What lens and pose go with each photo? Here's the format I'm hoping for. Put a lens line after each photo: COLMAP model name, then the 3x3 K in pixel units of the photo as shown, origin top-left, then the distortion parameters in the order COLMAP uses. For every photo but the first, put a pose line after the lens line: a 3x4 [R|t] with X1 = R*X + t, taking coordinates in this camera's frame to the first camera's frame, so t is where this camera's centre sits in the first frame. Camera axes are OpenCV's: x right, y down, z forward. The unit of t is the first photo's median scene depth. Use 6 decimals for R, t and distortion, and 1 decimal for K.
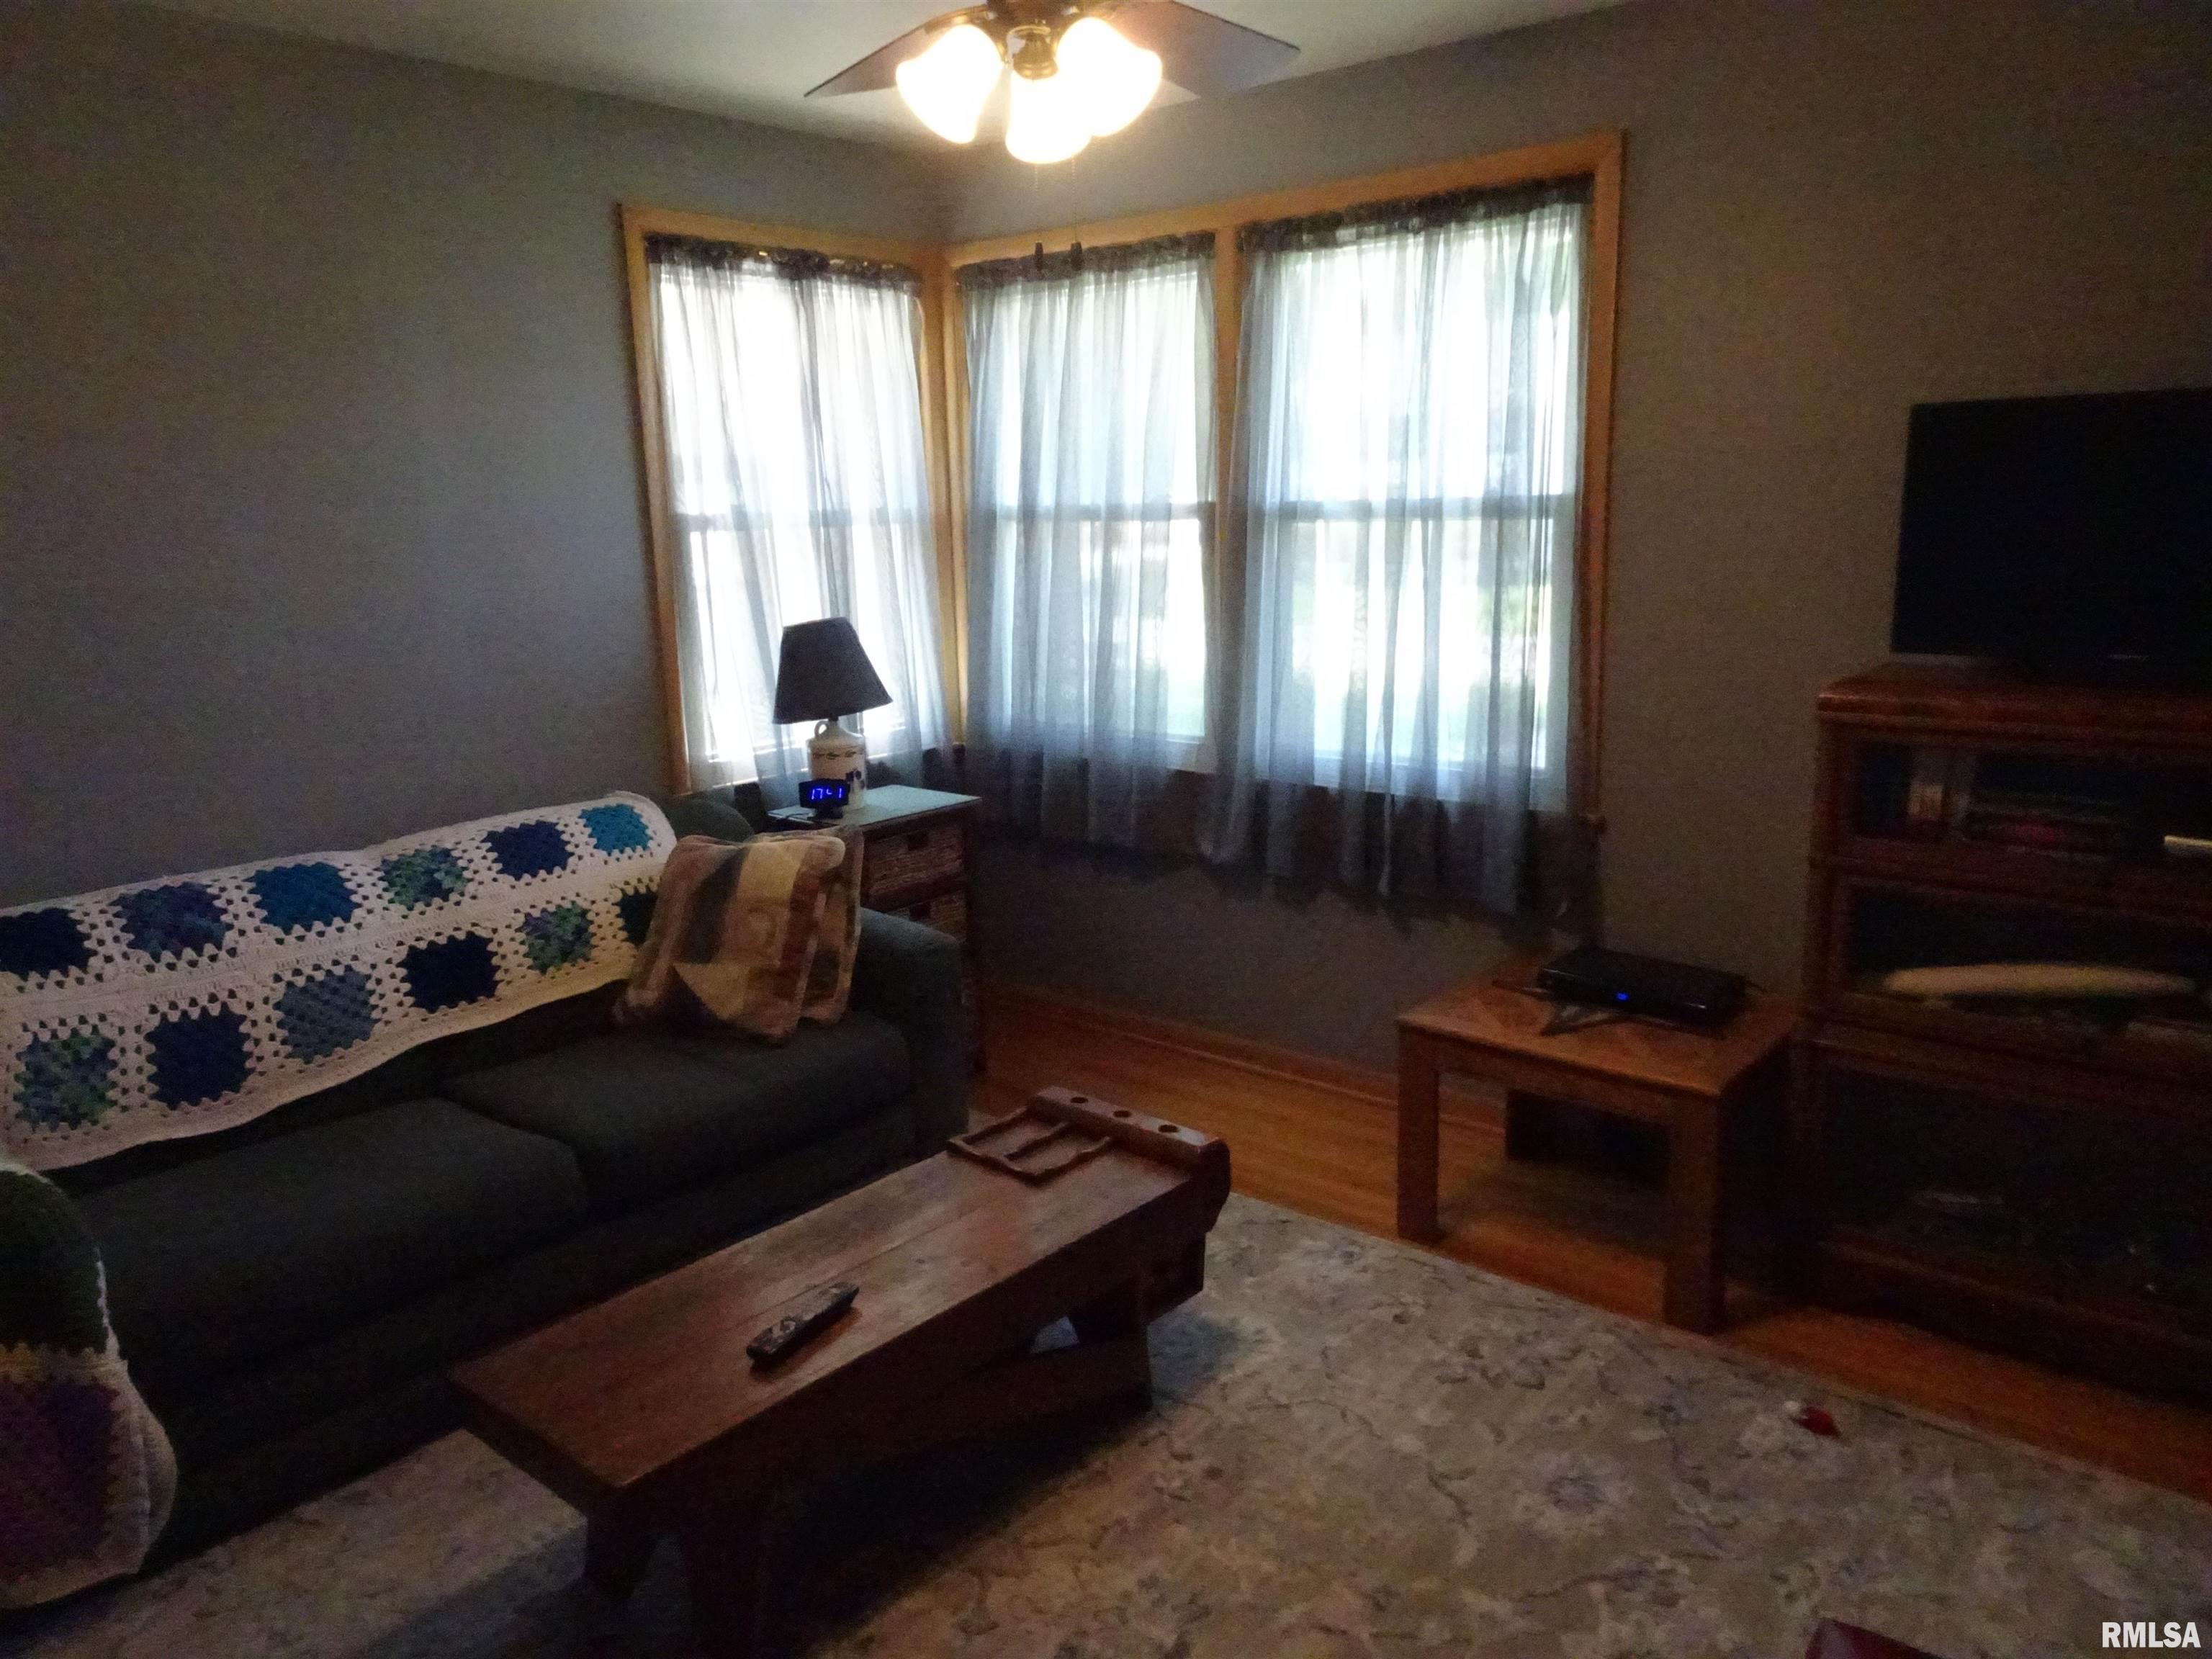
lens RADIAL K [[1543.7, 0, 1106.0], [0, 1543.7, 829.5], [0, 0, 1]] dist [0.002860, 0.000780]
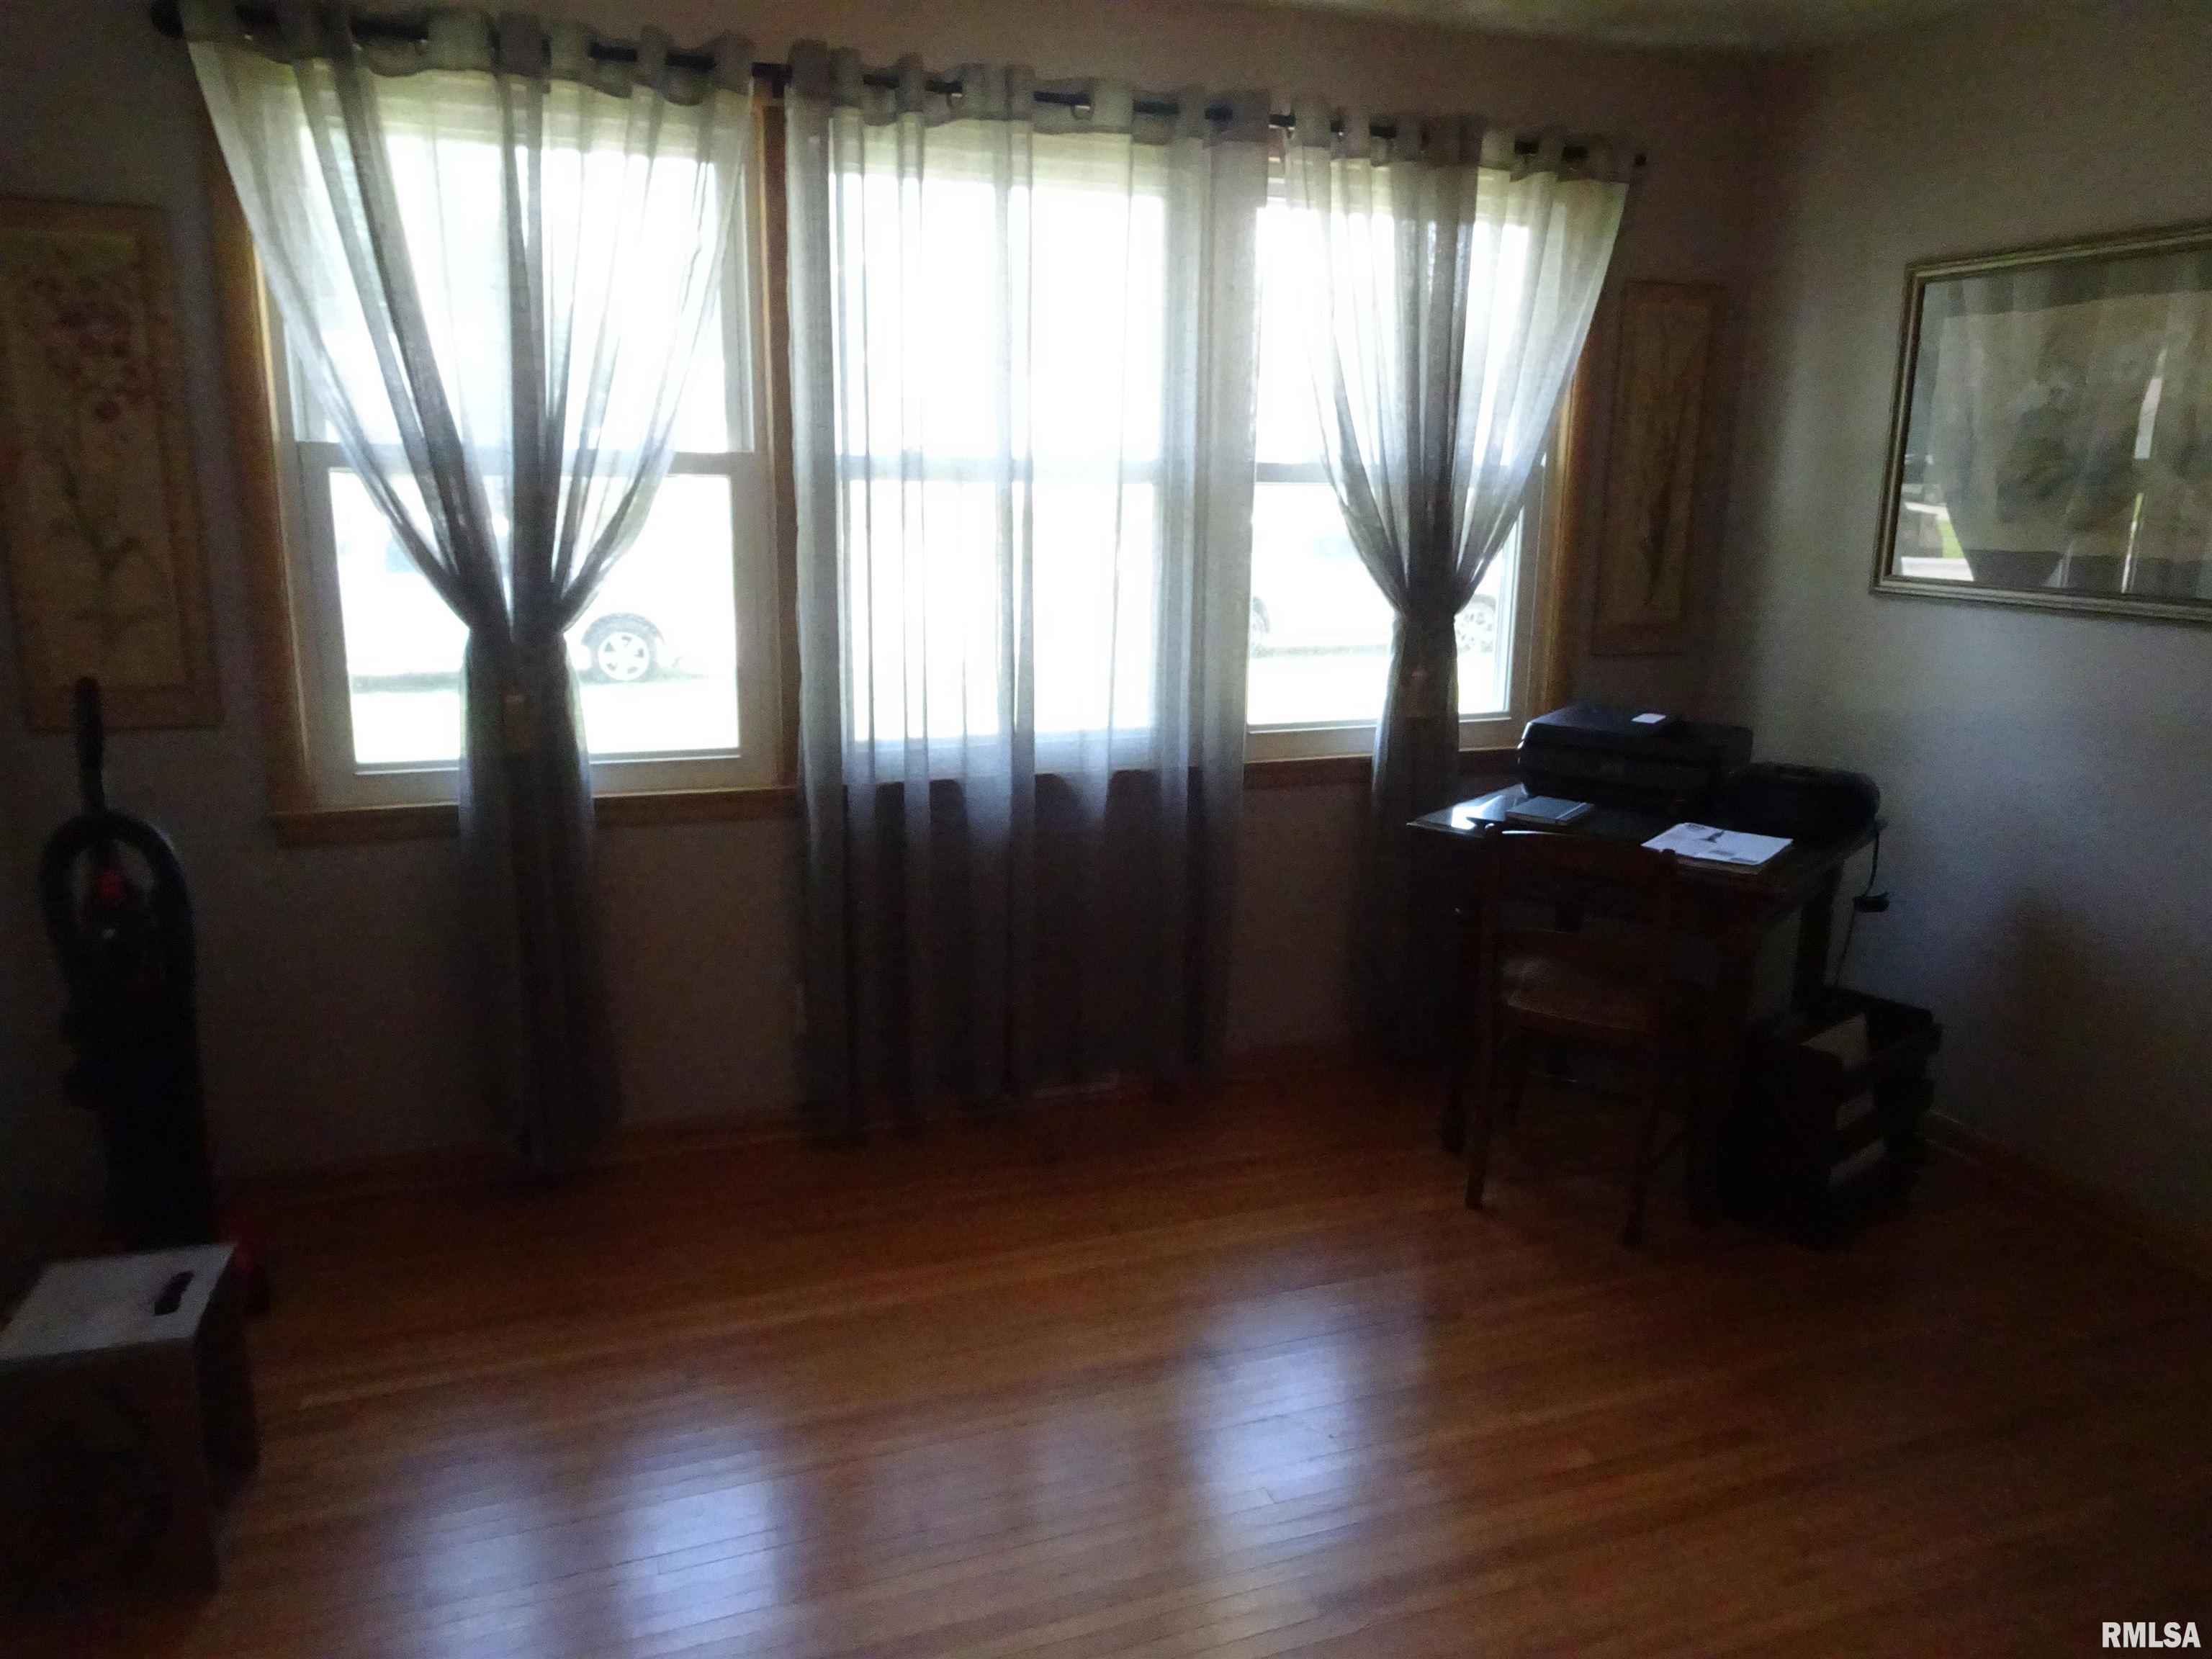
lens RADIAL K [[1543.7, 0, 1106.0], [0, 1543.7, 829.5], [0, 0, 1]] dist [0.002860, 0.000780]
pose [[0.496682, -0.165185, 0.852069, -0.622133], [0.143874, 0.983810, 0.106859, -0.087174], [-0.855925, 0.069515, 0.512406, 0.498426]]
